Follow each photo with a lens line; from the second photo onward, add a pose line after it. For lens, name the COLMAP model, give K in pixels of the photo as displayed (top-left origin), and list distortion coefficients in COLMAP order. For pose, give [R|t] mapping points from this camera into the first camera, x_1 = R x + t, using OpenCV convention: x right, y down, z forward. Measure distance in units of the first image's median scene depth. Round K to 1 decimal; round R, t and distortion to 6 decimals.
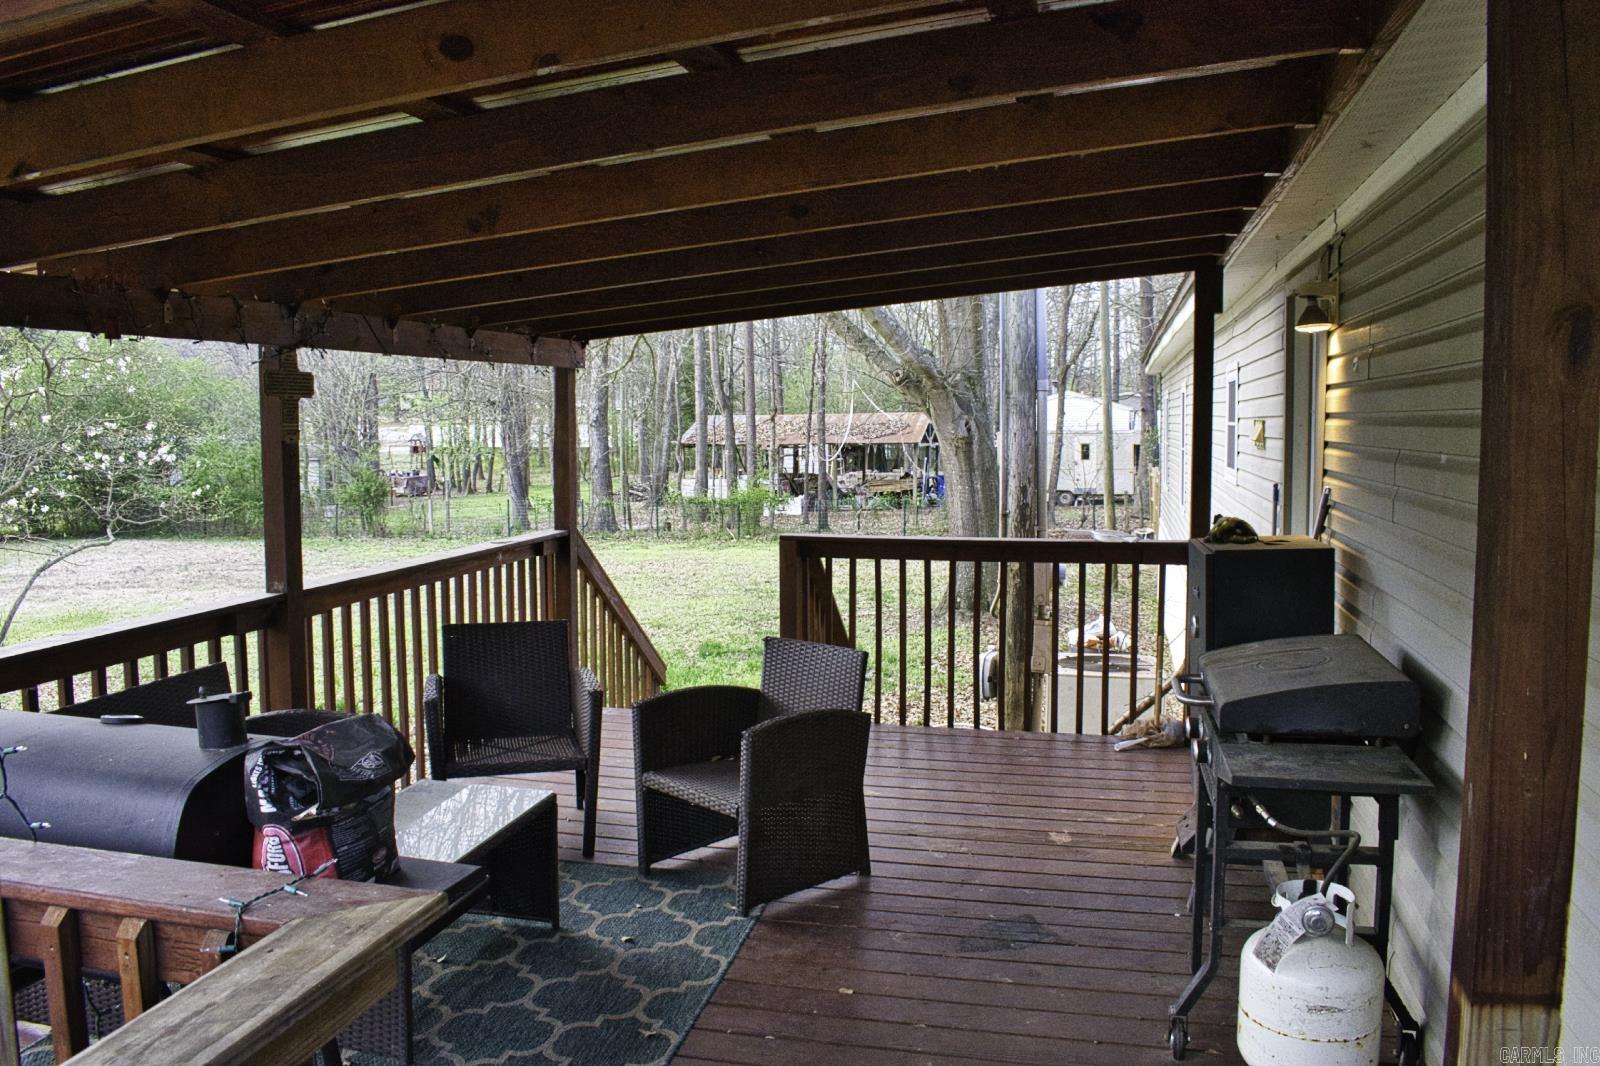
lens RADIAL K [[1247.3, 0, 800.8], [0, 1247.3, 534.9], [0, 0, 1]] dist [0.004036, 0.001332]
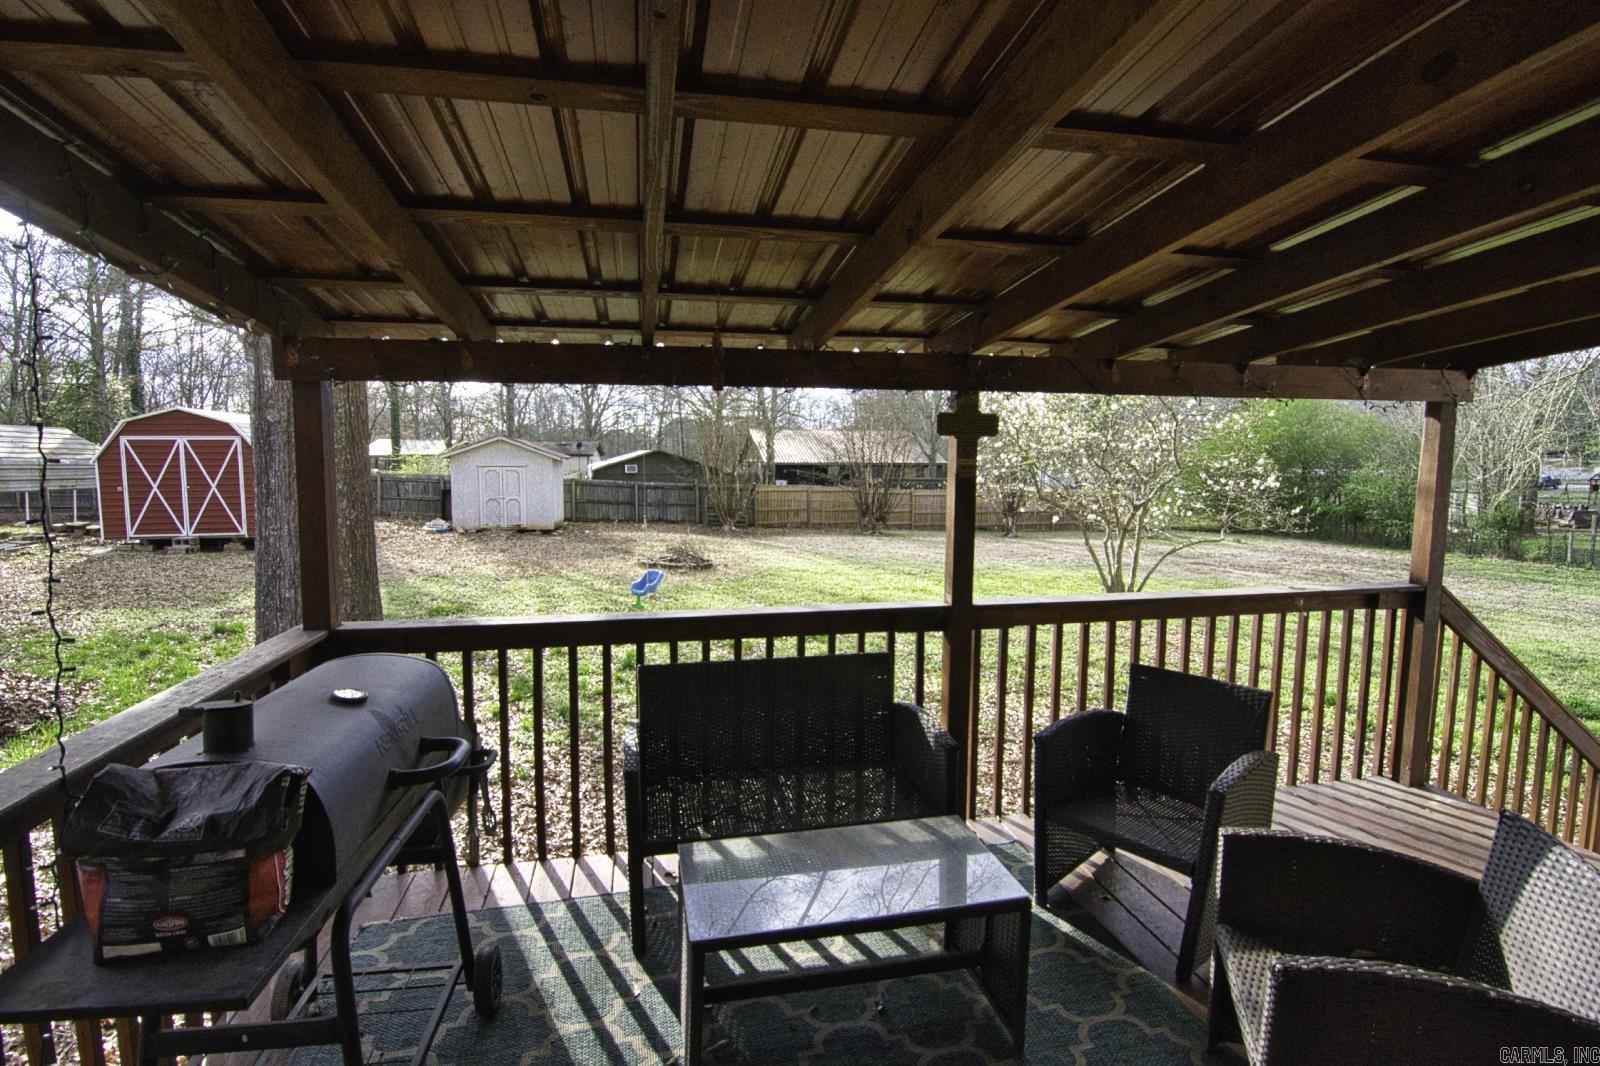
lens RADIAL K [[773.9, 0, 799.1], [0, 773.9, 525.0], [0, 0, 1]] dist [-0.014391, -0.003363]
pose [[0.430643, 0.091539, -0.897868, 0.104970], [-0.094856, 0.993924, 0.055837, -0.034872], [0.897524, 0.061122, 0.436709, 0.361255]]
